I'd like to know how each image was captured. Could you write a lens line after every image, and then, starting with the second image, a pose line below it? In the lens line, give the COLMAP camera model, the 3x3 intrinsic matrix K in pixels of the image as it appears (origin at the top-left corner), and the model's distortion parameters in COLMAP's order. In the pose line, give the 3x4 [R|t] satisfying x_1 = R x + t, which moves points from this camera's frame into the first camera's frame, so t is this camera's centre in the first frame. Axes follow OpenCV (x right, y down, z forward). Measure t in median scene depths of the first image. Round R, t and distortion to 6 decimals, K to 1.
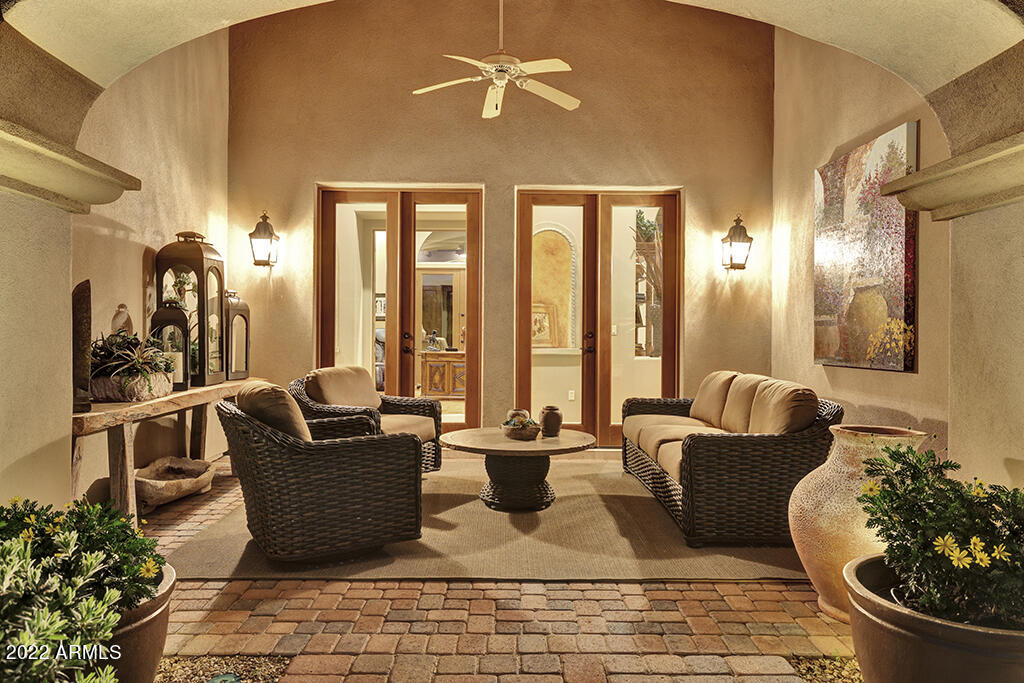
lens RADIAL K [[687.3, 0, 511.3], [0, 687.3, 334.8], [0, 0, 1]] dist [0.003753, -0.000082]
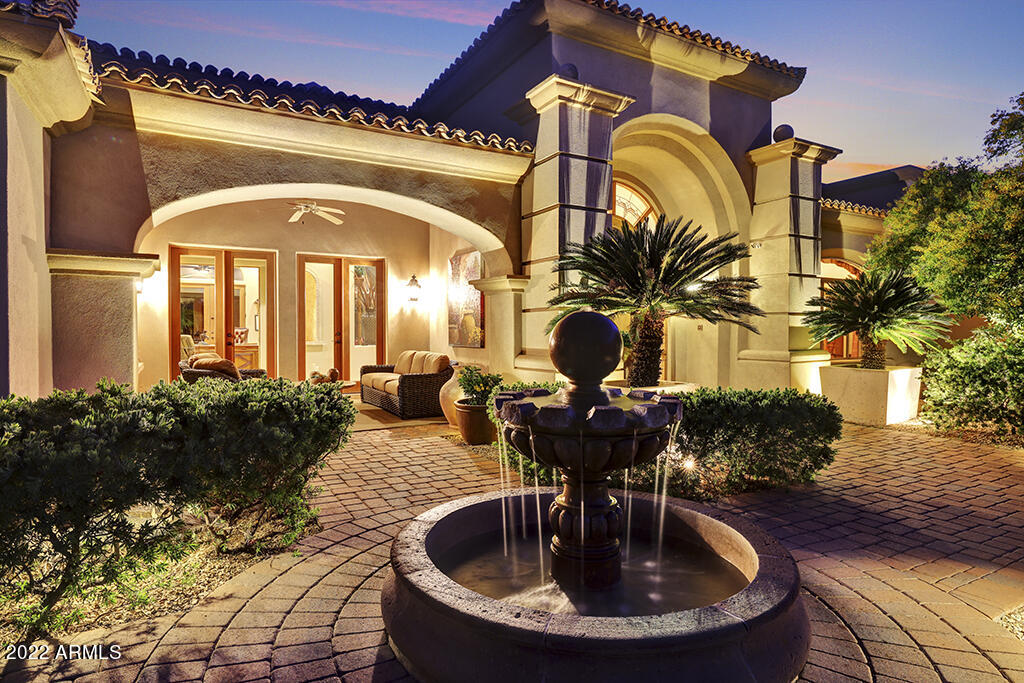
lens RADIAL K [[557.3, 0, 499.0], [0, 557.3, 330.3], [0, 0, 1]] dist [0.013036, 0.000153]
pose [[0.877682, -0.007188, 0.479190, -0.293307], [0.005446, 0.999973, 0.005023, -0.018088], [-0.479213, -0.001799, 0.877697, -0.693306]]
